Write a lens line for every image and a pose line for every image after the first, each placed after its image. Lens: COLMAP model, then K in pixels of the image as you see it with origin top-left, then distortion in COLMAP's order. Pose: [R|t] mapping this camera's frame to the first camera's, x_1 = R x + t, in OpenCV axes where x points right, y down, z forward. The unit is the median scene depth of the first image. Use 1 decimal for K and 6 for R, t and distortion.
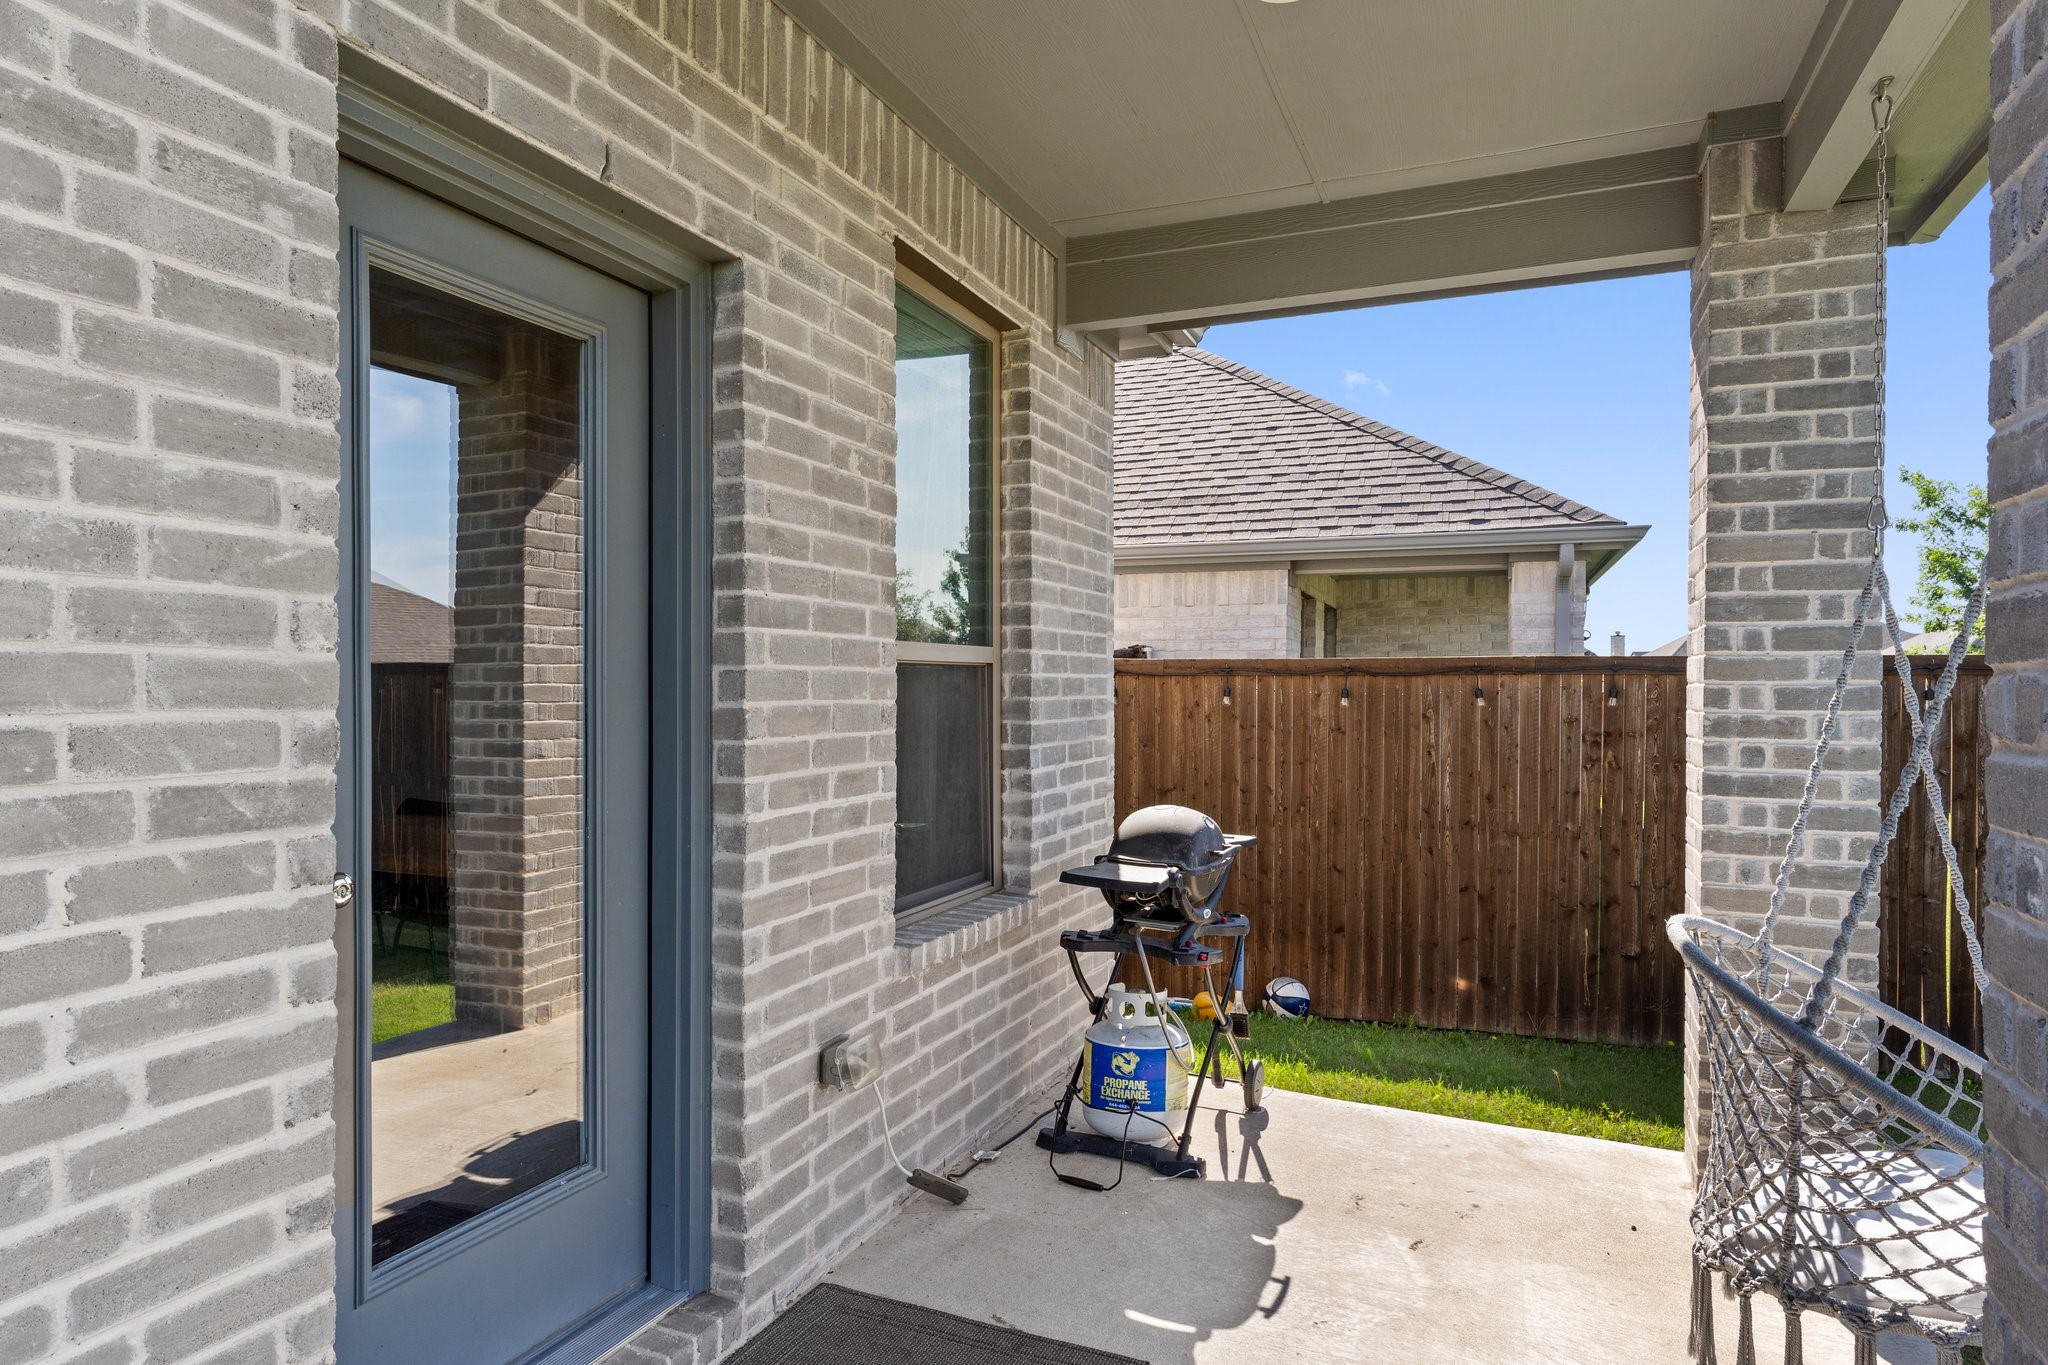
lens RADIAL K [[1224.9, 0, 1019.5], [0, 1224.9, 686.8], [0, 0, 1]] dist [0.001317, 0.000030]
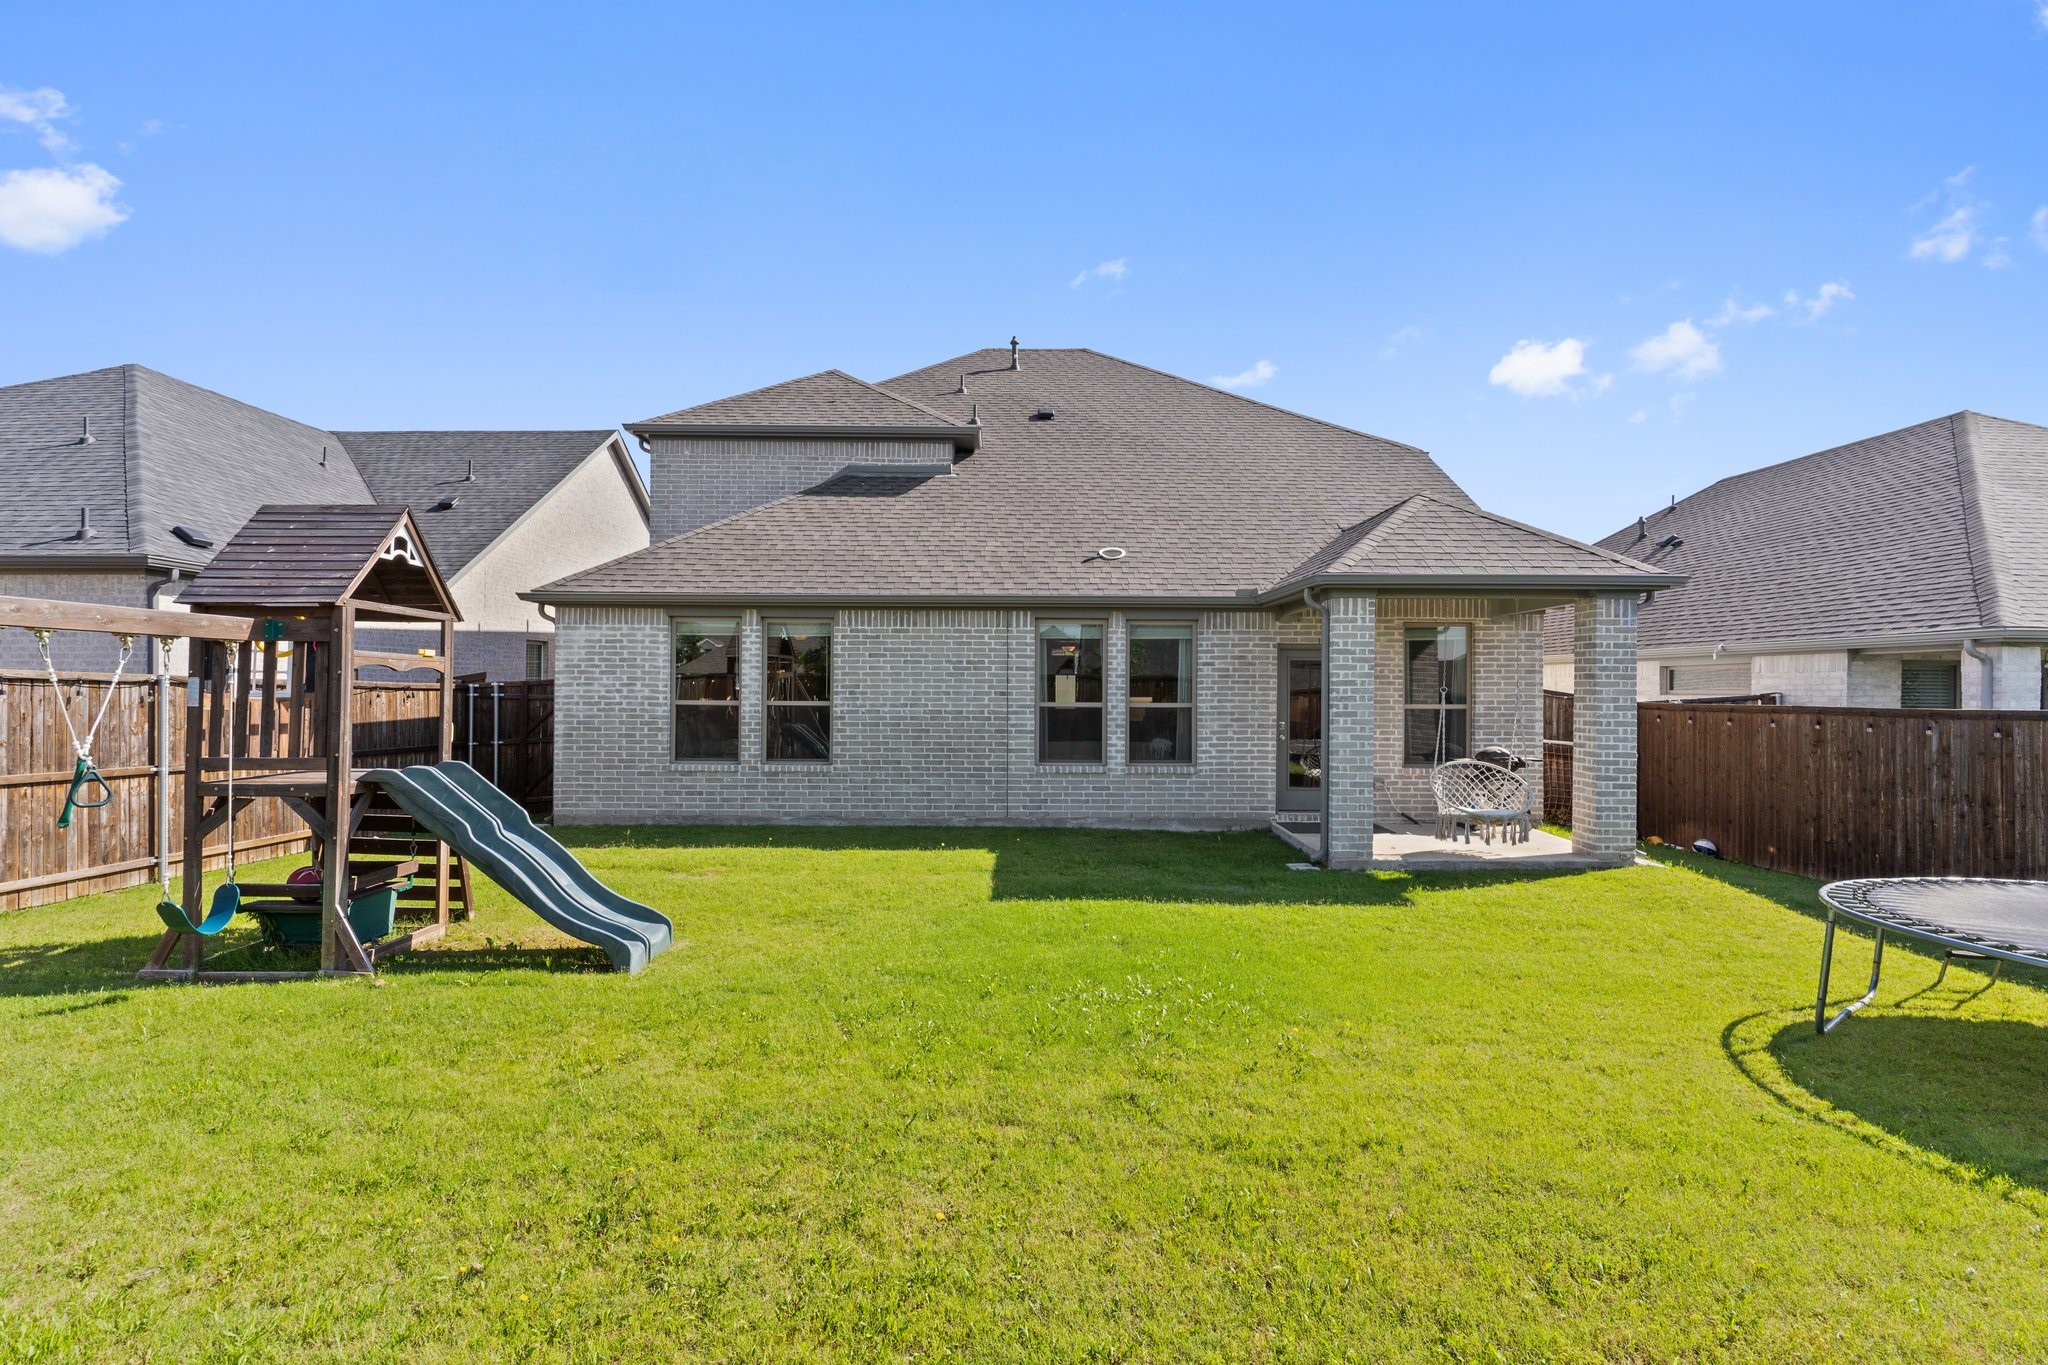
lens RADIAL K [[995.8, 0, 1021.7], [0, 995.8, 682.7], [0, 0, 1]] dist [-0.003641, -0.000053]
pose [[0.387003, -0.005529, -0.922062, 1.515567], [-0.003865, 0.999964, -0.007619, -0.046737], [0.922070, 0.006512, 0.386967, -0.988307]]
